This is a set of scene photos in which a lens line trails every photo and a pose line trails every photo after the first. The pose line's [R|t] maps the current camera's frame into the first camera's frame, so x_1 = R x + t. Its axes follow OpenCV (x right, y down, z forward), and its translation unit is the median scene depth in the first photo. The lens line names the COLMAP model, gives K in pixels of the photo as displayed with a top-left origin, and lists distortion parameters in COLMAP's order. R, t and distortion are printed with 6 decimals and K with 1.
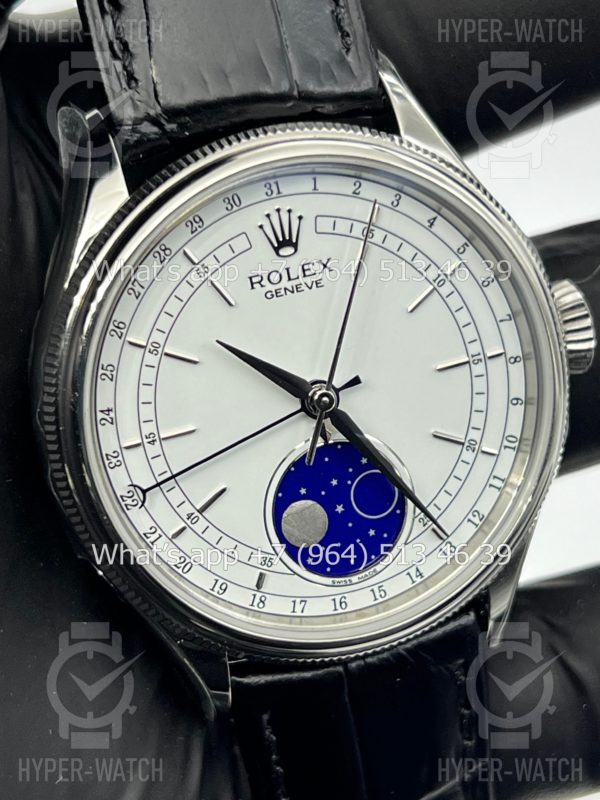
lens RADIAL K [[1875.2, 0, 304.0], [0, 1875.2, 399.2], [0, 0, 1]] dist [0.256814, 0.000000]
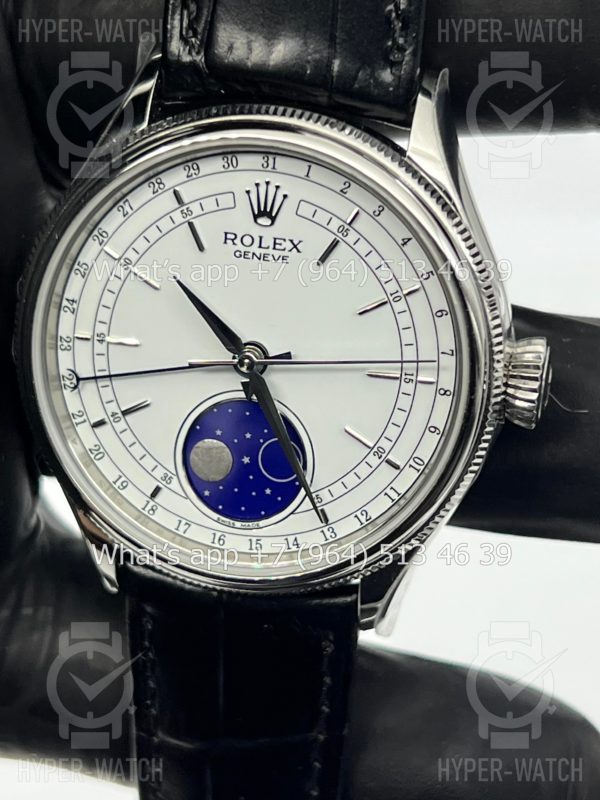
lens RADIAL K [[1875.2, 0, 293.6], [0, 1875.2, 393.6], [0, 0, 1]] dist [0.256814, 0.000000]
pose [[0.857119, 0.368650, -0.359783, 0.430186], [-0.334239, 0.929469, 0.156112, -0.160554], [0.391958, -0.013553, 0.919883, 0.006137]]
